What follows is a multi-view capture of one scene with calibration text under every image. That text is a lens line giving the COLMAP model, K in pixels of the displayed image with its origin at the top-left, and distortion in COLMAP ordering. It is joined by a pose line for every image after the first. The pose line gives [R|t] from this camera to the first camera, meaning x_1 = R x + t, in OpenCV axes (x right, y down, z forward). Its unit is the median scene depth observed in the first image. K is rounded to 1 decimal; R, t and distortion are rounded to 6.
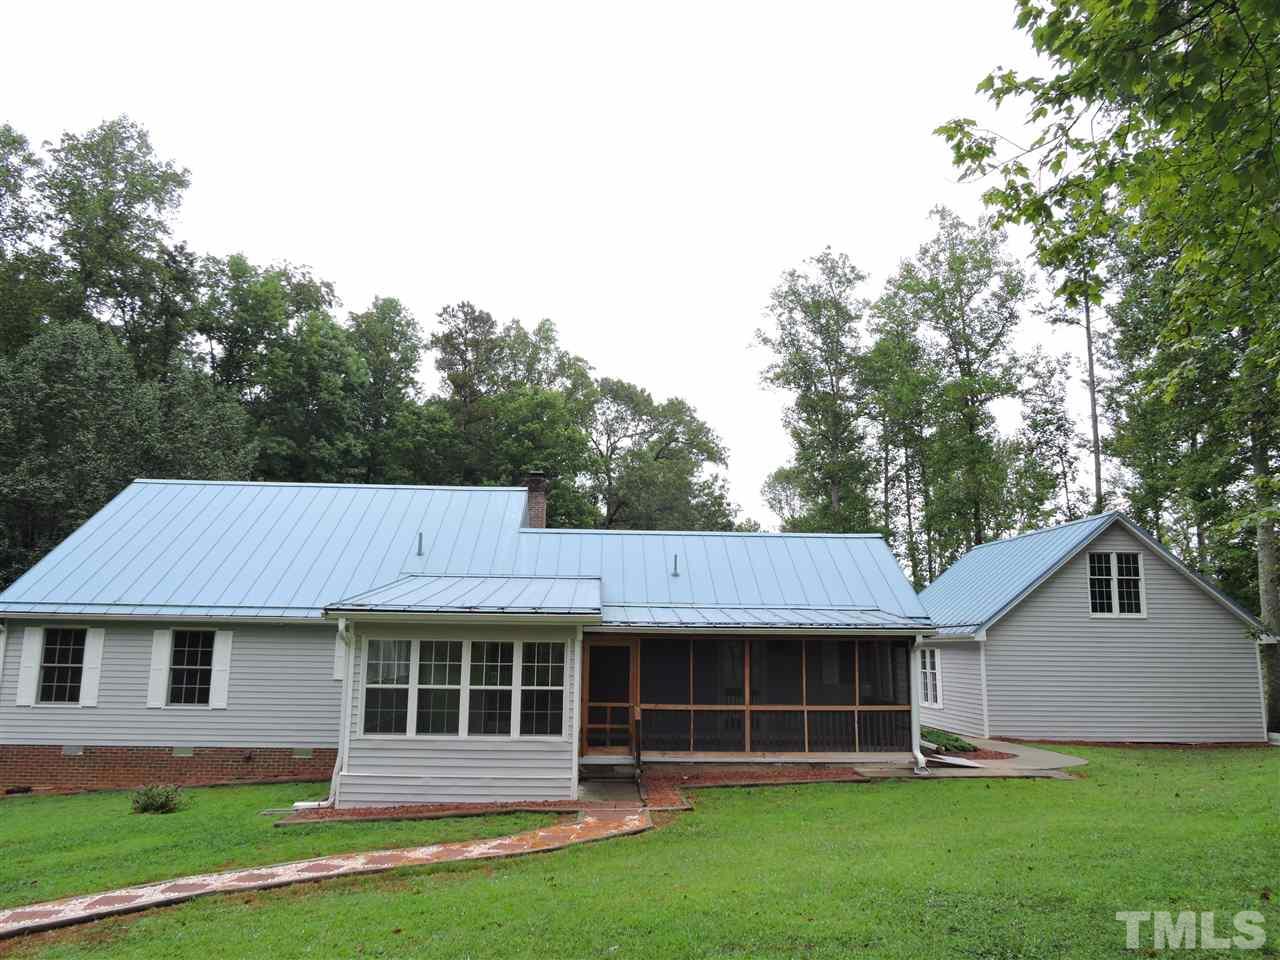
lens RADIAL K [[914.8, 0, 644.2], [0, 914.8, 479.4], [0, 0, 1]] dist [-0.008704, -0.000295]
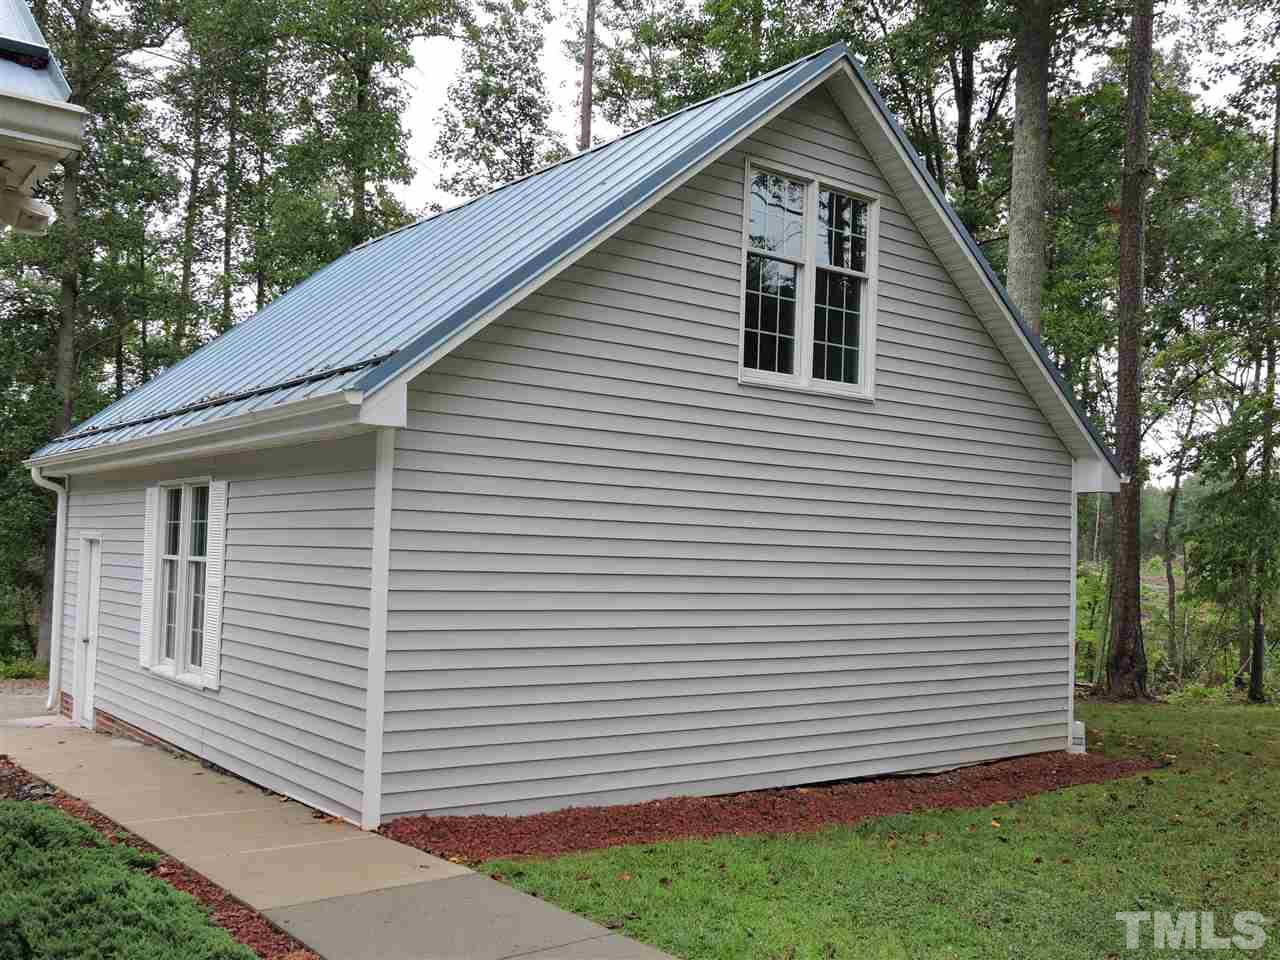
lens RADIAL K [[1206.6, 0, 642.6], [0, 1206.6, 482.9], [0, 0, 1]] dist [-0.001471, 0.000000]
pose [[0.823775, 0.042426, 0.565327, 0.241759], [-0.119322, 0.987833, 0.099737, 0.147618], [-0.554217, -0.149617, 0.818815, 0.687528]]
